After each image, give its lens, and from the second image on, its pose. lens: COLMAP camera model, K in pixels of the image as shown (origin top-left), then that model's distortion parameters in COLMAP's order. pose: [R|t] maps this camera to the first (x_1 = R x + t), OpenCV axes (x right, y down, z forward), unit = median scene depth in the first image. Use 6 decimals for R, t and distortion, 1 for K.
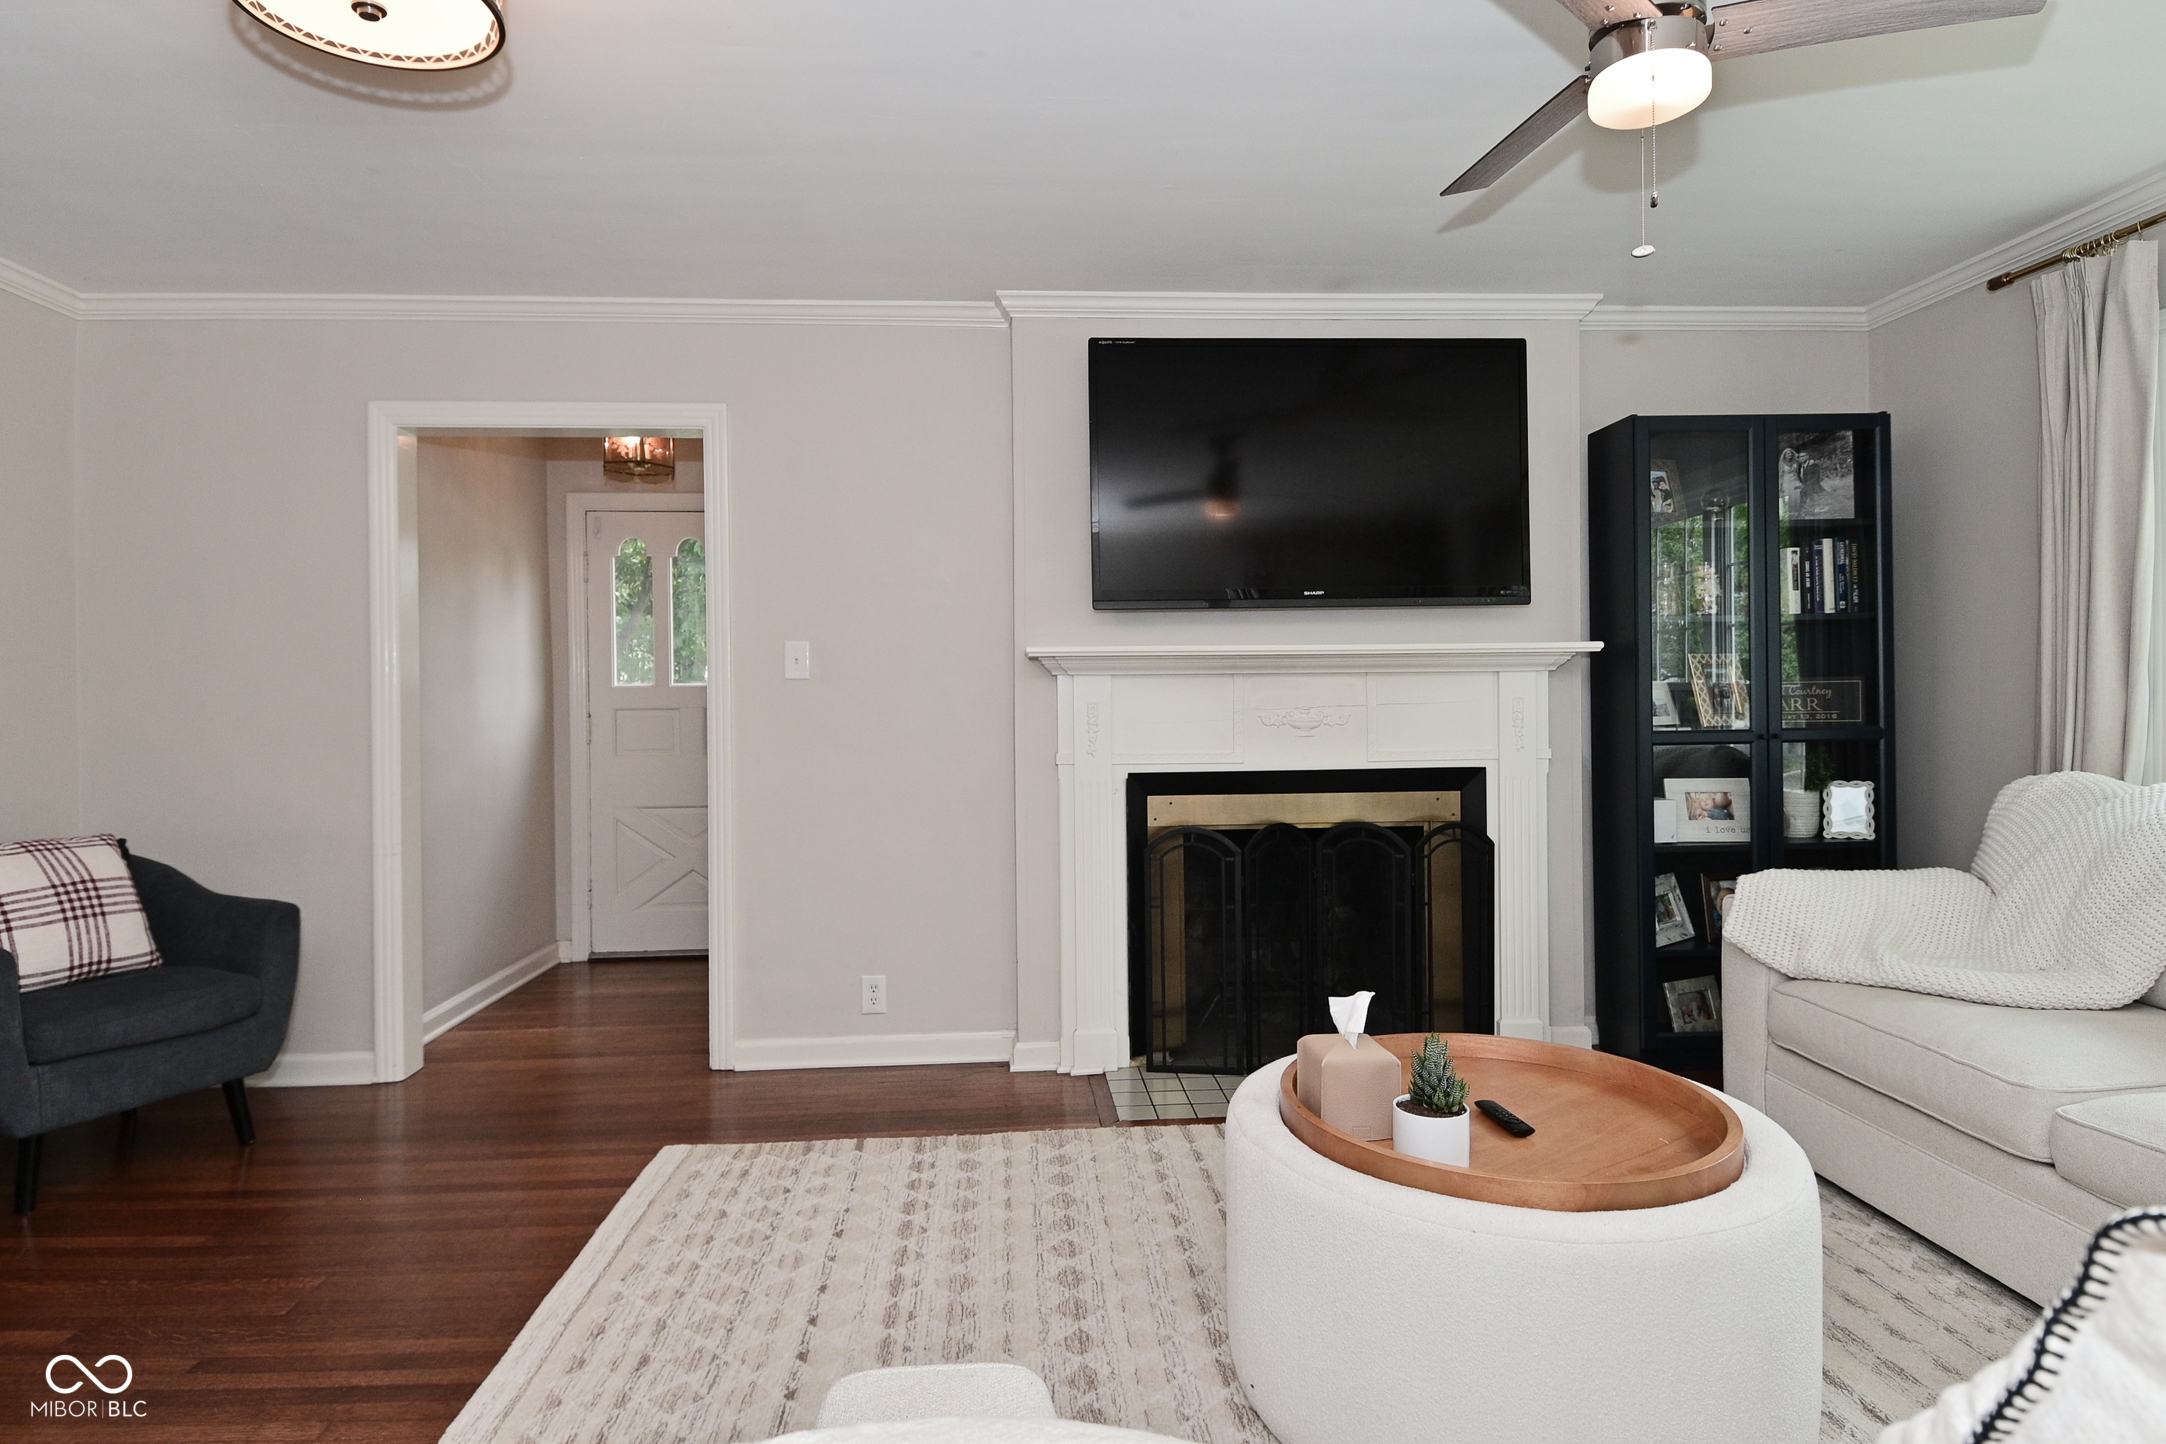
lens RADIAL K [[1182.6, 0, 1084.2], [0, 1182.6, 701.5], [0, 0, 1]] dist [0.049022, -0.050199]
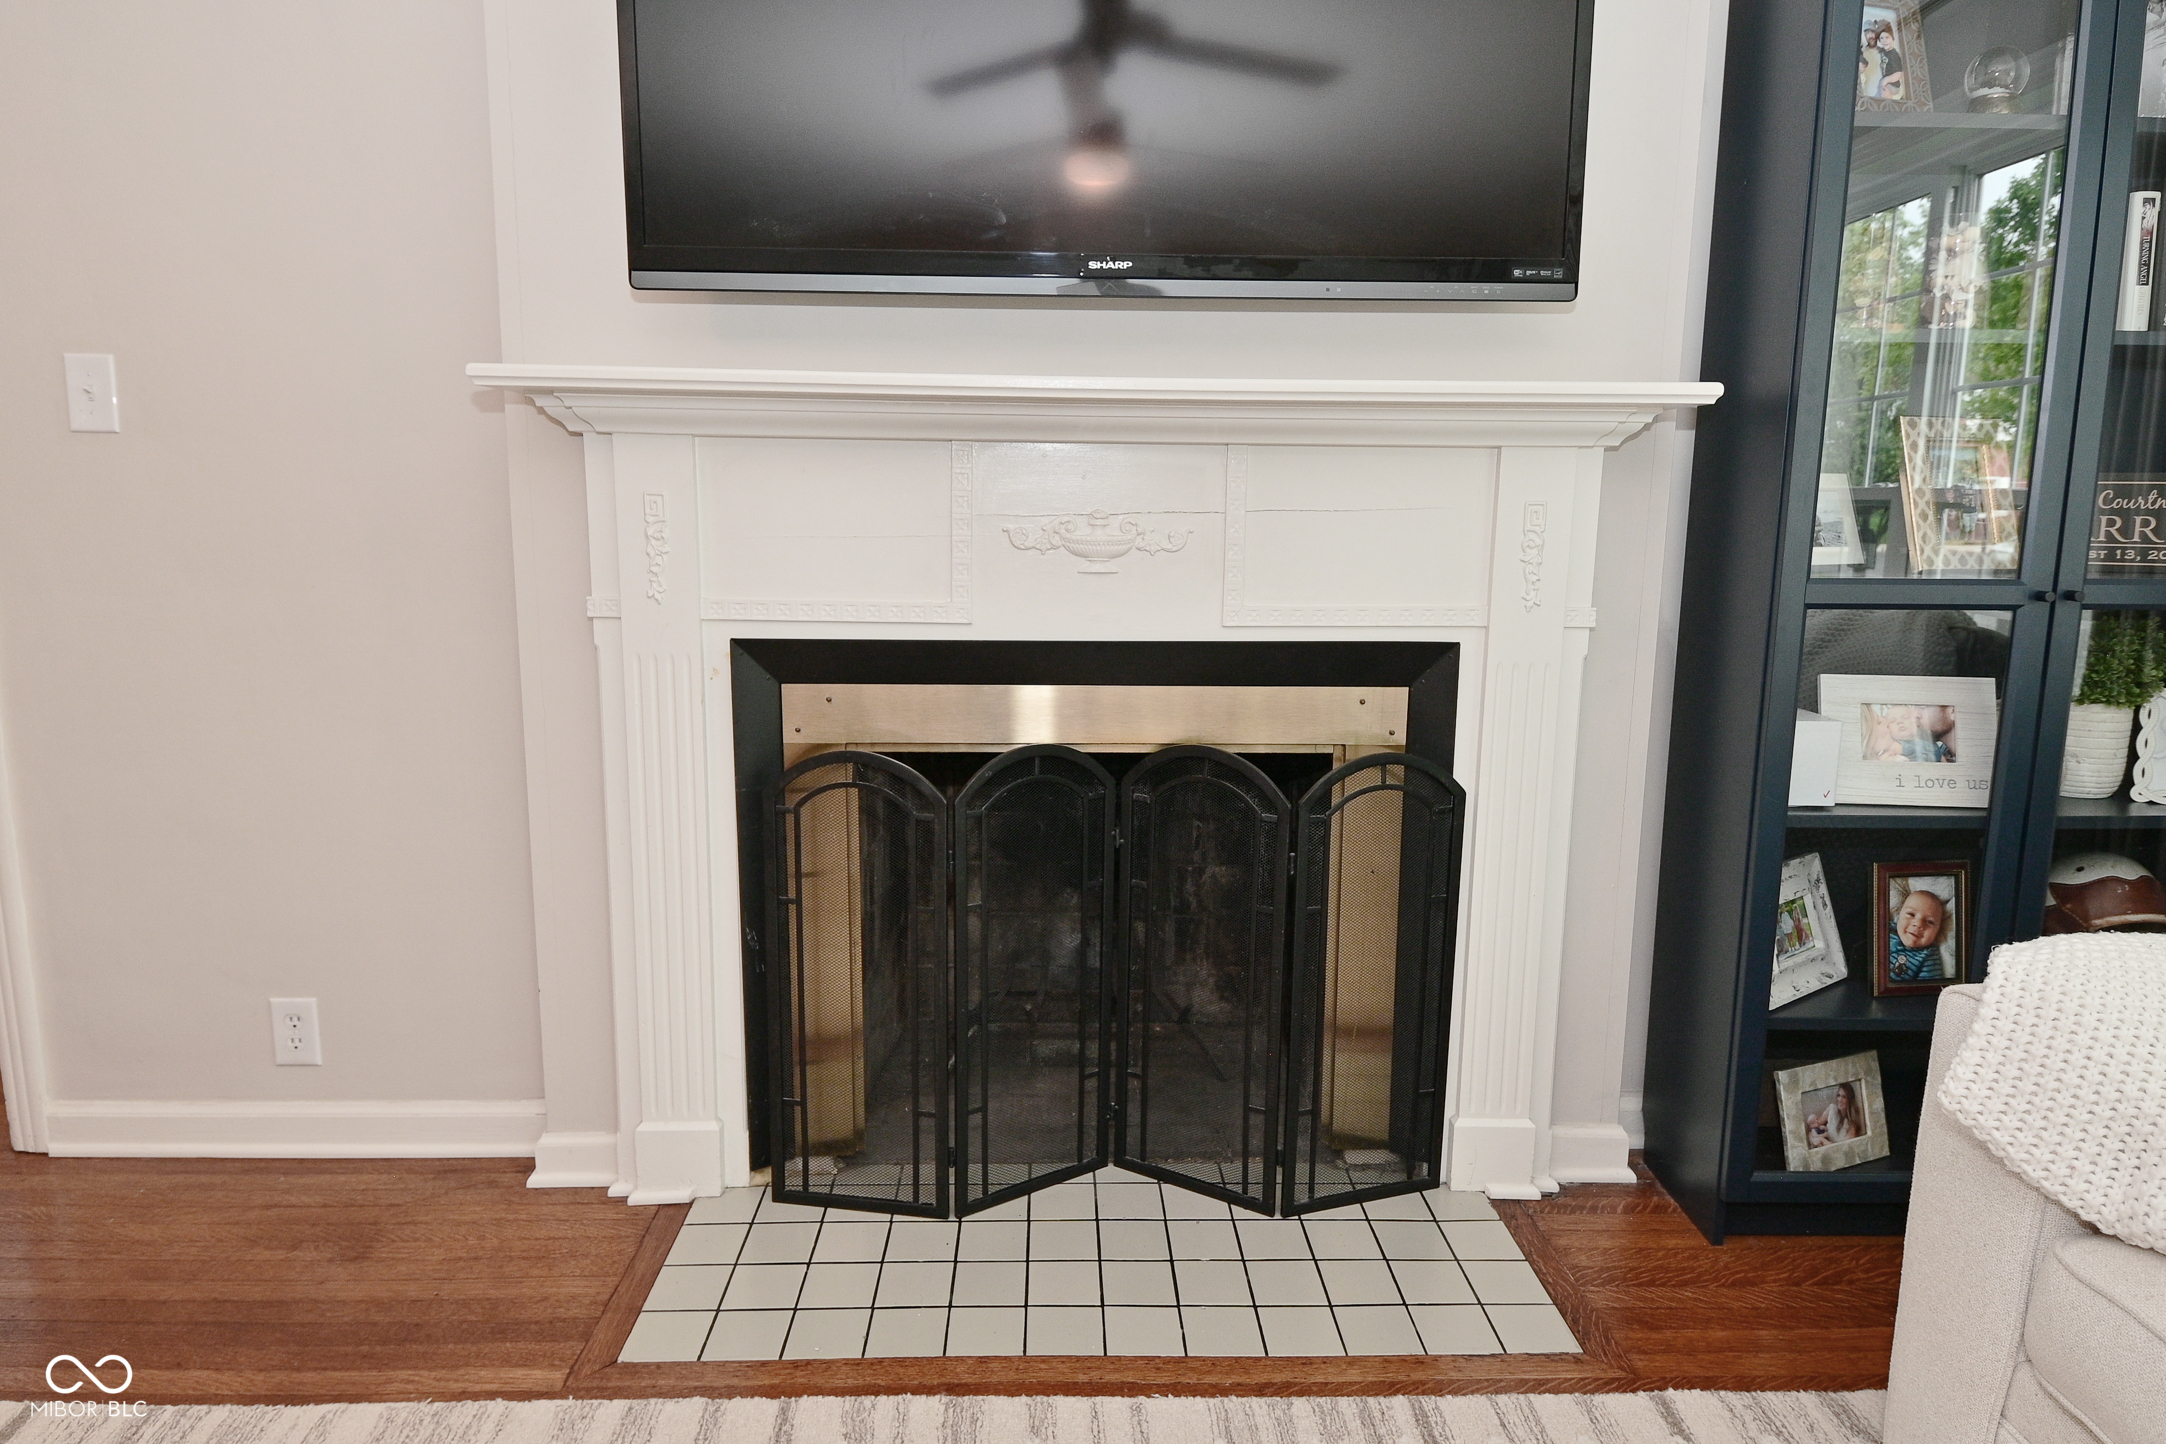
lens RADIAL K [[1349.5, 0, 1083.0], [0, 1349.5, 722.0], [0, 0, 1]] dist [0.036333, -0.045434]
pose [[0.999143, 0.027864, -0.030620, 0.203217], [-0.022642, 0.986971, 0.159295, 0.001610], [0.034660, -0.158465, 0.986756, 0.441715]]
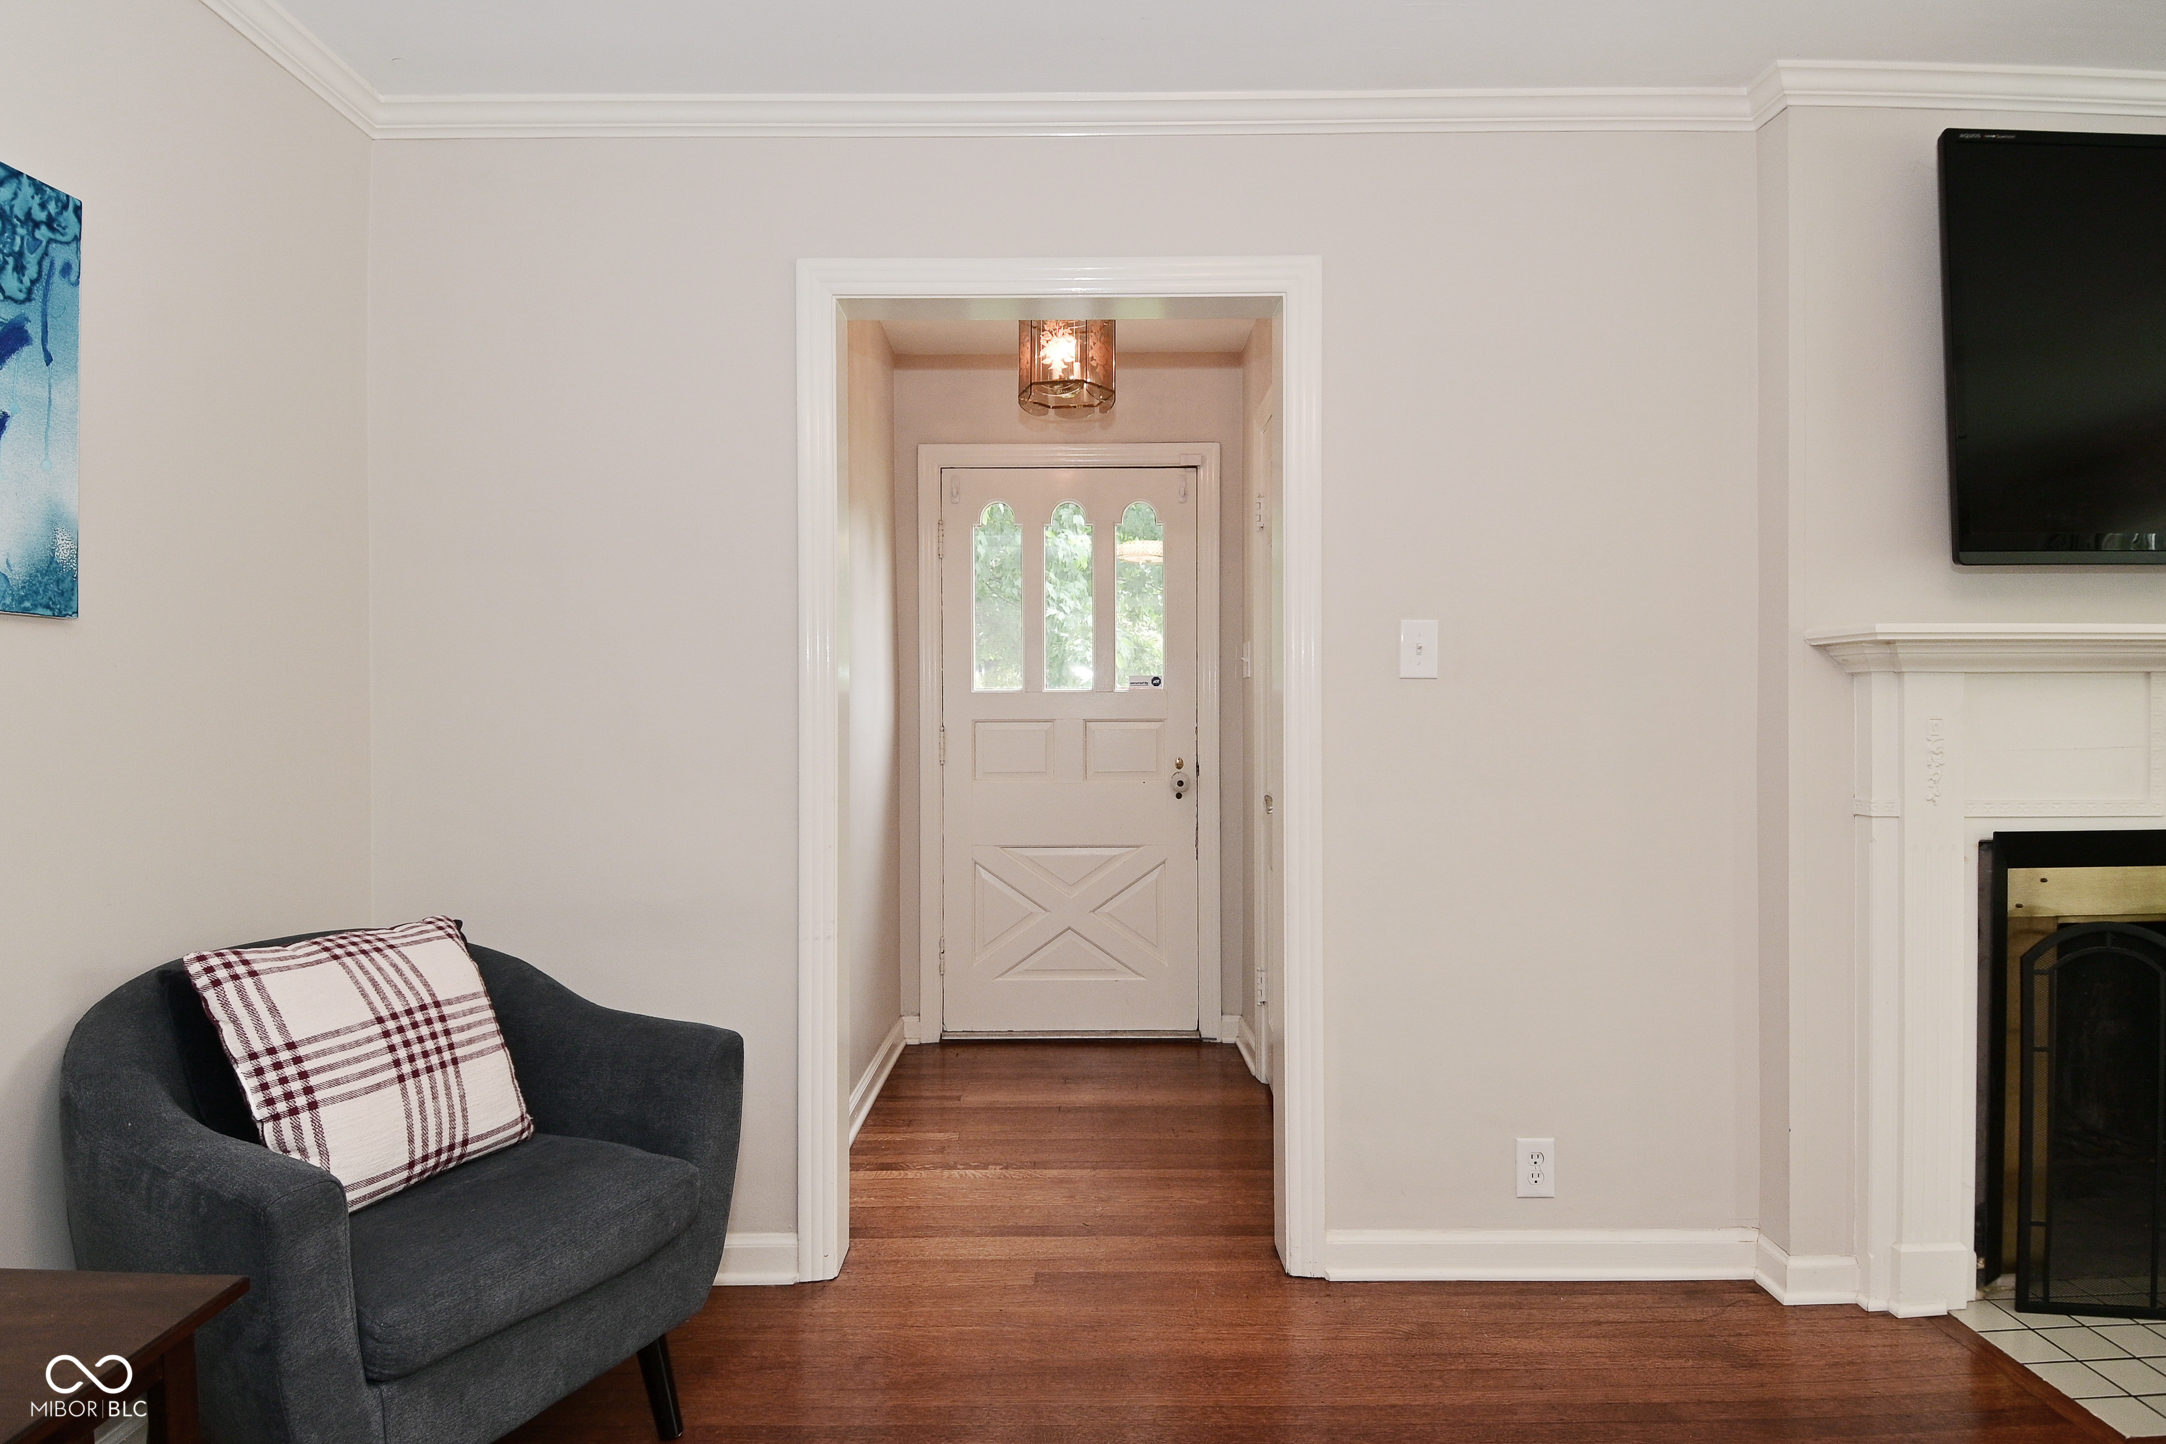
lens RADIAL K [[1124.3, 0, 1080.5], [0, 1124.3, 713.9], [0, 0, 1]] dist [0.043299, -0.047661]
pose [[0.998211, 0.006719, -0.059414, -0.404957], [-0.006729, 0.999977, 0.000027, 0.001925], [0.059413, 0.000373, 0.998233, 0.384081]]
